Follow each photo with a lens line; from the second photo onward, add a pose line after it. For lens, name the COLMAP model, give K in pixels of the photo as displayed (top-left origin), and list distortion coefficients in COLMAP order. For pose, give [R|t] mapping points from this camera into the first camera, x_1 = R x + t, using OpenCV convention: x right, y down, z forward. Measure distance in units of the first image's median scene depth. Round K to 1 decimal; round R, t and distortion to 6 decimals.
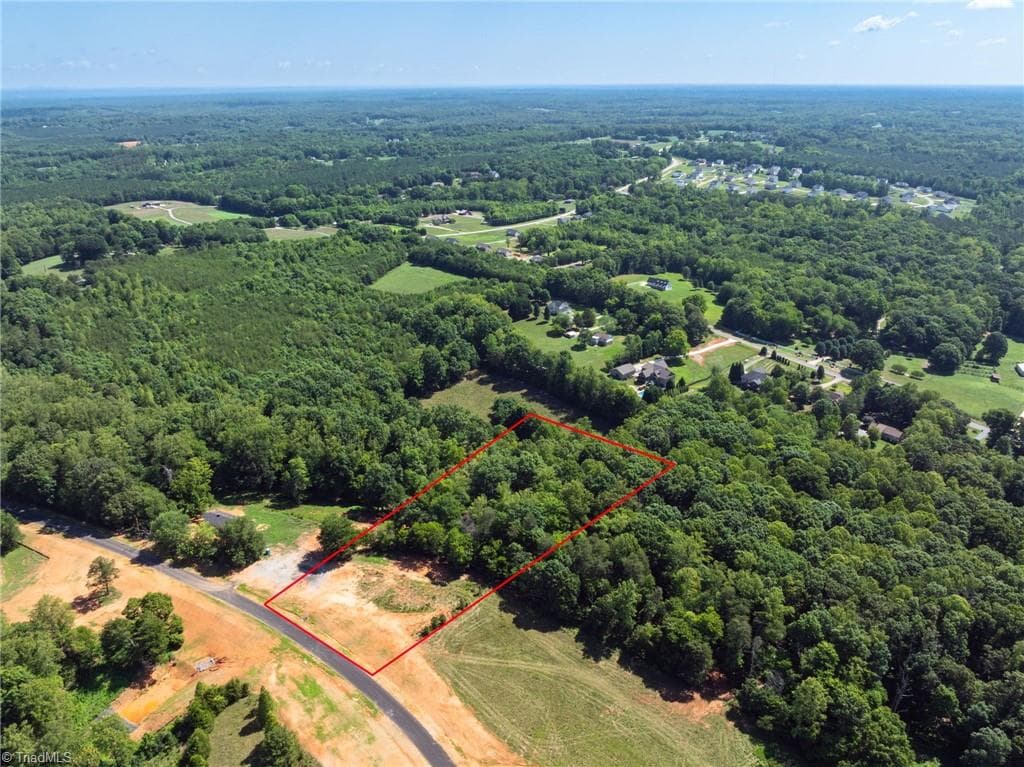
lens RADIAL K [[908.3, 0, 512.0], [0, 908.3, 383.5], [0, 0, 1]] dist [-0.032986, 0.001276]
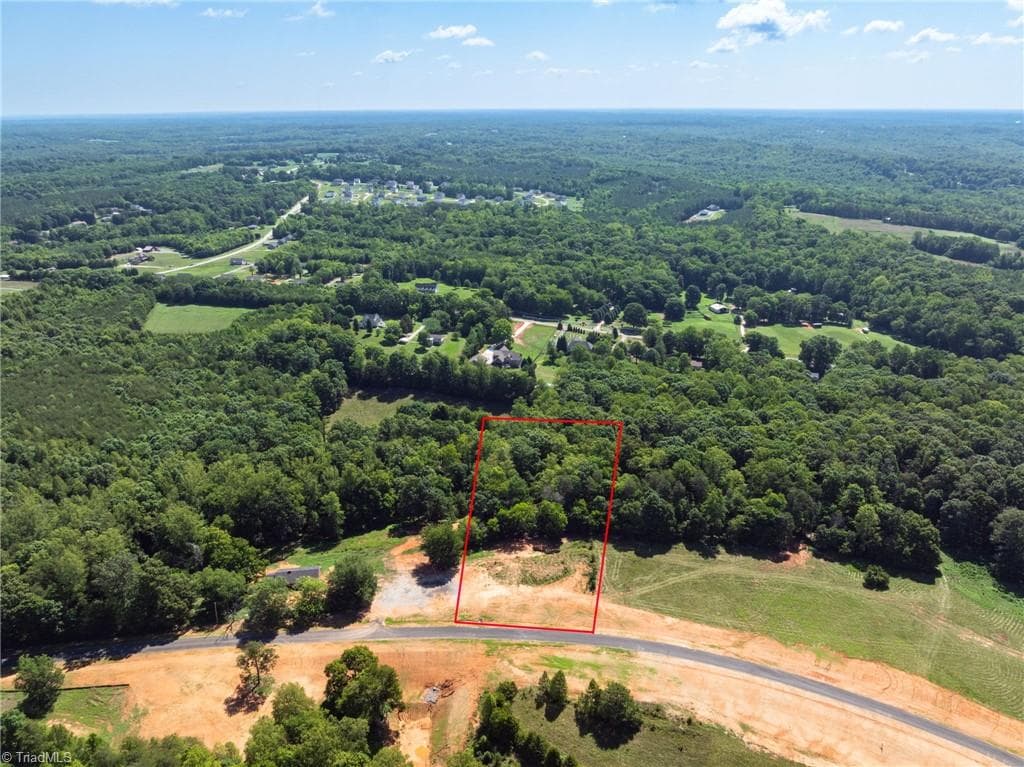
lens RADIAL K [[908.3, 0, 512.0], [0, 908.3, 383.5], [0, 0, 1]] dist [-0.032986, 0.001276]
pose [[0.766741, -0.187613, 0.613930, -0.526475], [0.206939, 0.977524, 0.040277, -0.023223], [-0.607688, 0.096164, 0.788332, 0.099585]]
